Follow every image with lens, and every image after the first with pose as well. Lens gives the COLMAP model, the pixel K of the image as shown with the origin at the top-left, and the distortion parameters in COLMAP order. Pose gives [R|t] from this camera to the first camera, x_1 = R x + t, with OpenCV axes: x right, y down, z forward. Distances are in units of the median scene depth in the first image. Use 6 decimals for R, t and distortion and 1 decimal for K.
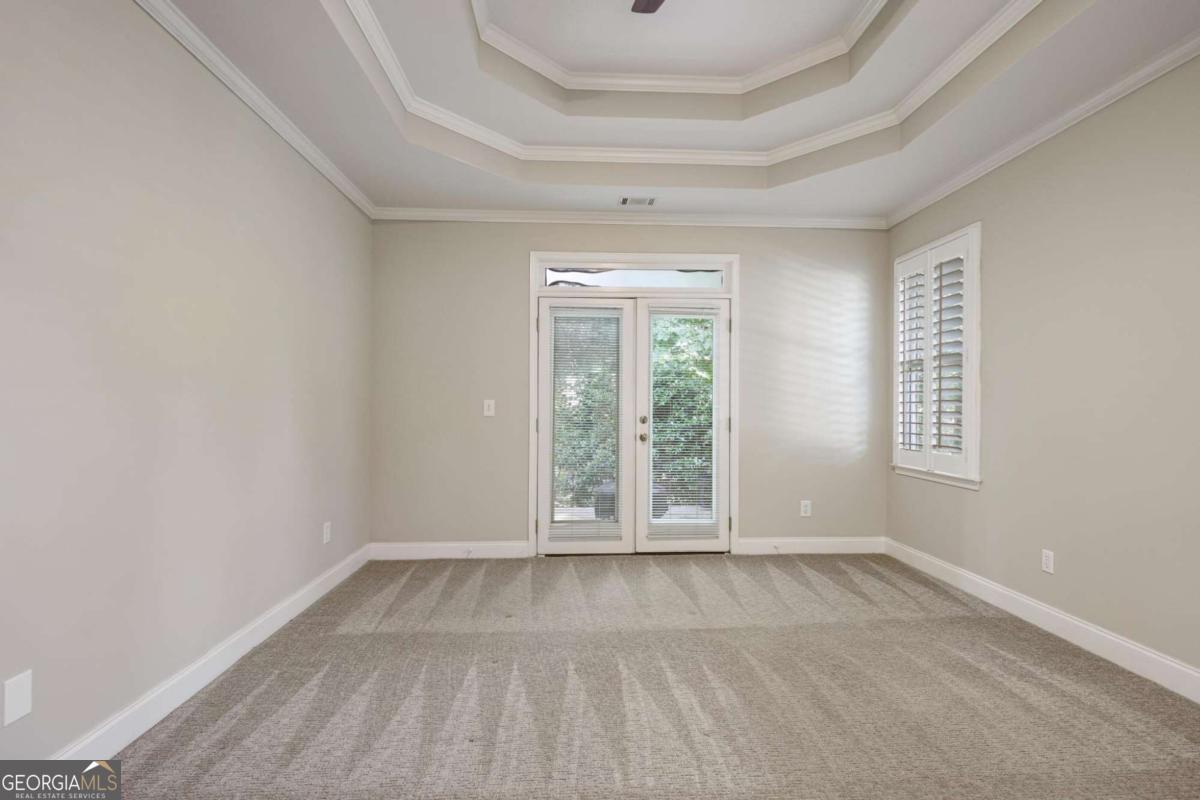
lens RADIAL K [[544.7, 0, 595.0], [0, 544.7, 397.8], [0, 0, 1]] dist [0.002451, 0.000204]
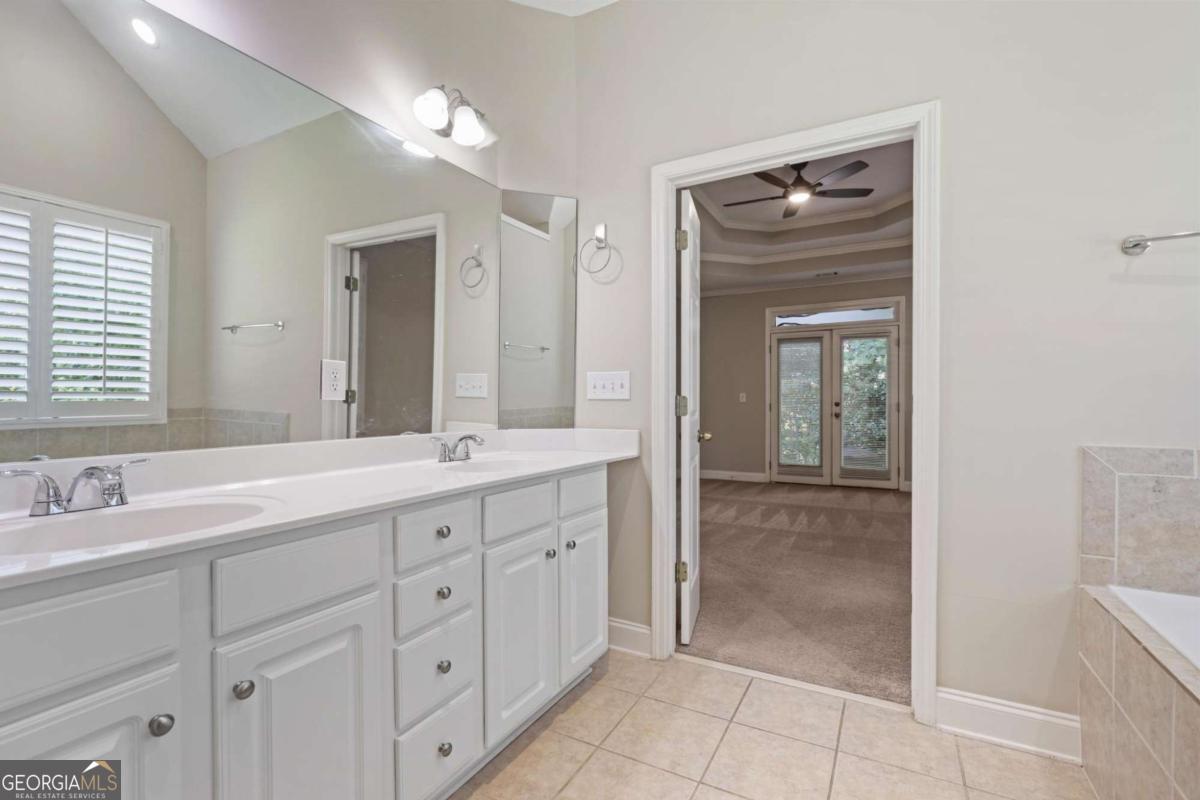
lens RADIAL K [[544.7, 0, 599.1], [0, 544.7, 398.2], [0, 0, 1]] dist [0.002451, 0.000204]
pose [[0.848417, -0.009828, -0.529237, 0.348603], [0.010597, 0.999943, -0.001582, 0.017385], [0.529222, -0.004267, 0.848473, -0.760394]]
